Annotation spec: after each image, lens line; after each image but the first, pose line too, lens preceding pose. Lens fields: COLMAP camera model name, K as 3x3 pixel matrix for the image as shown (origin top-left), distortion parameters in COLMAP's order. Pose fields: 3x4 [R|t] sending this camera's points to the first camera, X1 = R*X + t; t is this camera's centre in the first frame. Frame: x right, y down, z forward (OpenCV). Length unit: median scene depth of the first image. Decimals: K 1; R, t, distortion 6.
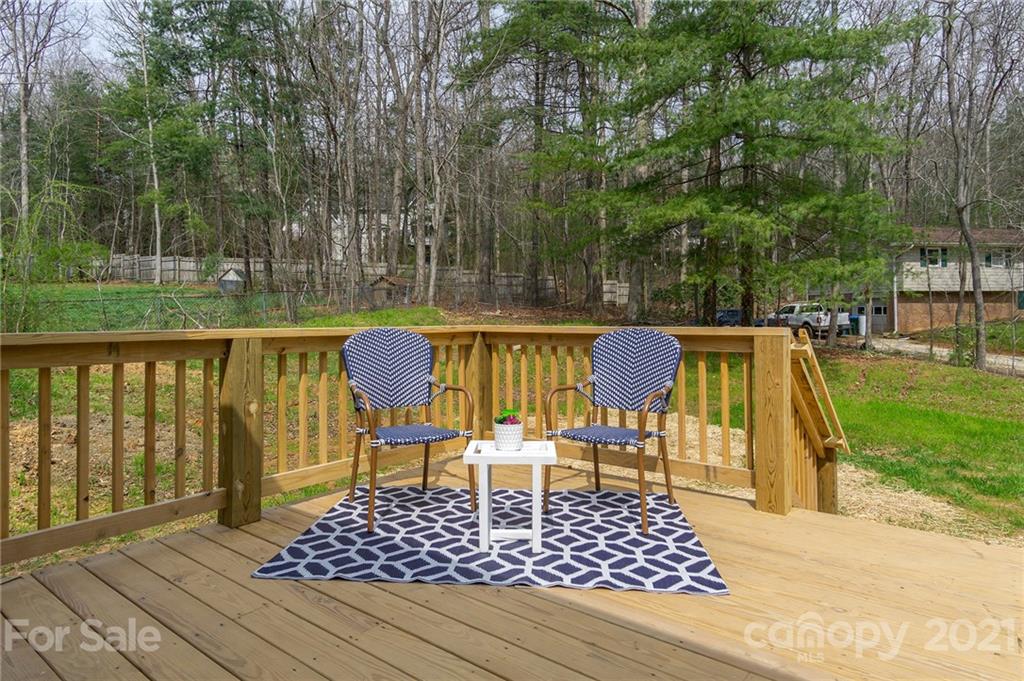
lens RADIAL K [[563.8, 0, 481.0], [0, 563.8, 314.4], [0, 0, 1]] dist [0.014175, -0.003187]
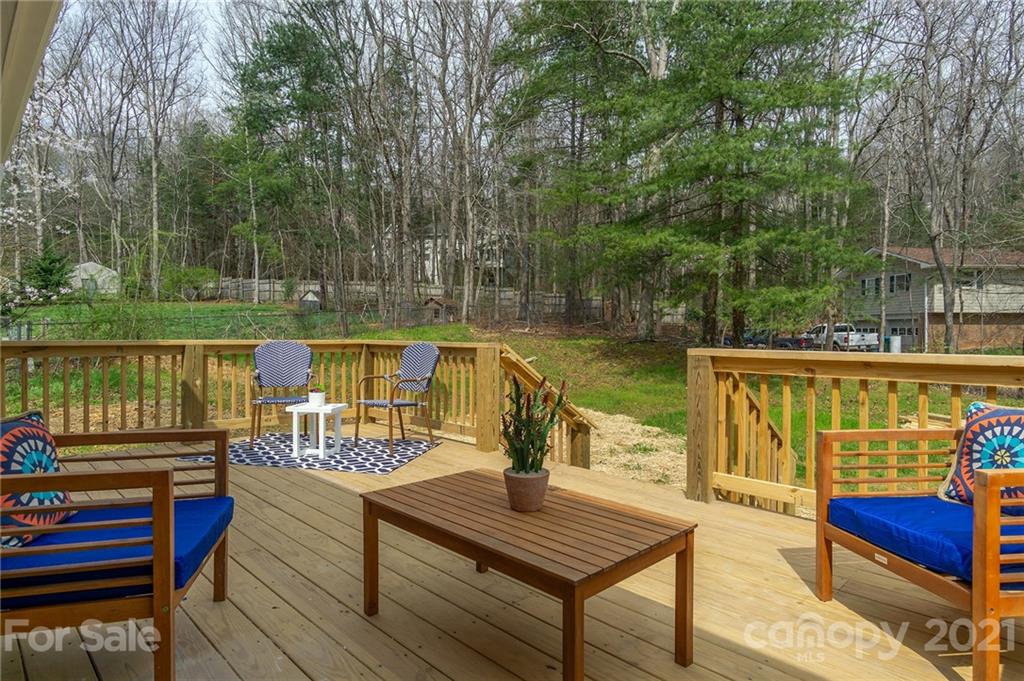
lens RADIAL K [[563.8, 0, 513.4], [0, 563.8, 337.4], [0, 0, 1]] dist [0.014175, -0.003187]
pose [[0.990791, 0.011010, -0.134949, 0.137023], [-0.009291, 0.999868, 0.013355, -0.002725], [0.135078, -0.011978, 0.990763, -0.110104]]
